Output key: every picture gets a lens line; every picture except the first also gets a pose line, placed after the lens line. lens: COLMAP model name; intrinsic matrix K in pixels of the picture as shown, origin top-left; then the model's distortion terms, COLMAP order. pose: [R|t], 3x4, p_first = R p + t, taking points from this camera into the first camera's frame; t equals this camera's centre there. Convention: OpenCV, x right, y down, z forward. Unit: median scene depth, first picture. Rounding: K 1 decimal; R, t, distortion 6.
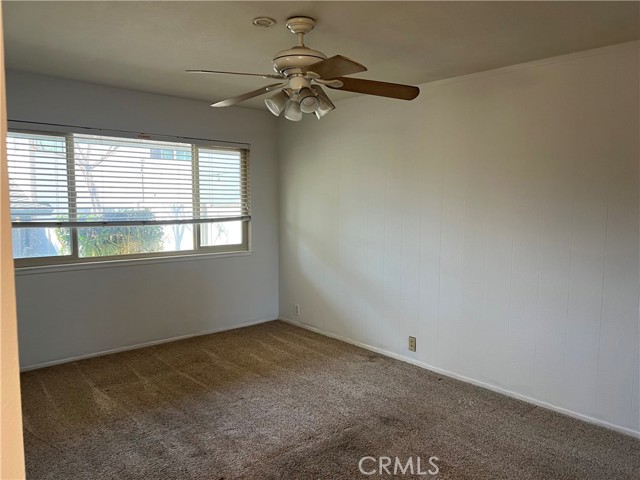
lens RADIAL K [[488.9, 0, 318.8], [0, 488.9, 256.0], [0, 0, 1]] dist [0.094484, -0.136680]
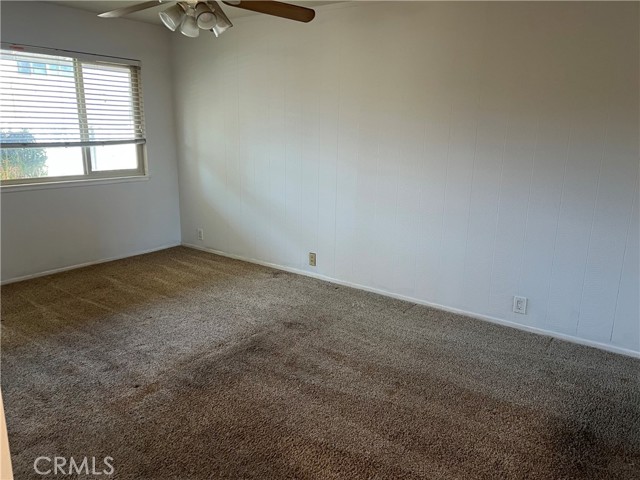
lens RADIAL K [[476.0, 0, 320.0], [0, 476.0, 240.0], [0, 0, 1]] dist [0.057434, -0.051358]
pose [[0.979123, -0.036382, 0.199988, -0.002644], [0.011360, 0.992109, 0.124866, 0.006610], [-0.202952, -0.119988, 0.971809, -0.022424]]
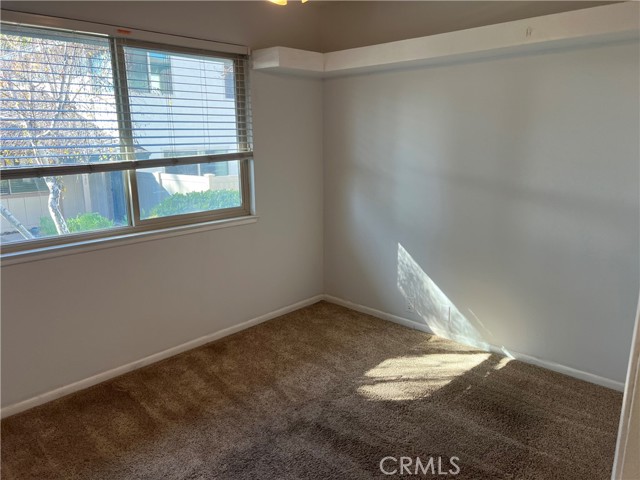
lens RADIAL K [[476.0, 0, 320.0], [0, 476.0, 240.0], [0, 0, 1]] dist [0.057434, -0.051358]
pose [[0.999585, -0.028609, -0.003261, -0.406464], [0.028794, 0.993869, 0.106753, -0.235793], [0.000187, -0.106803, 0.994280, 2.875064]]
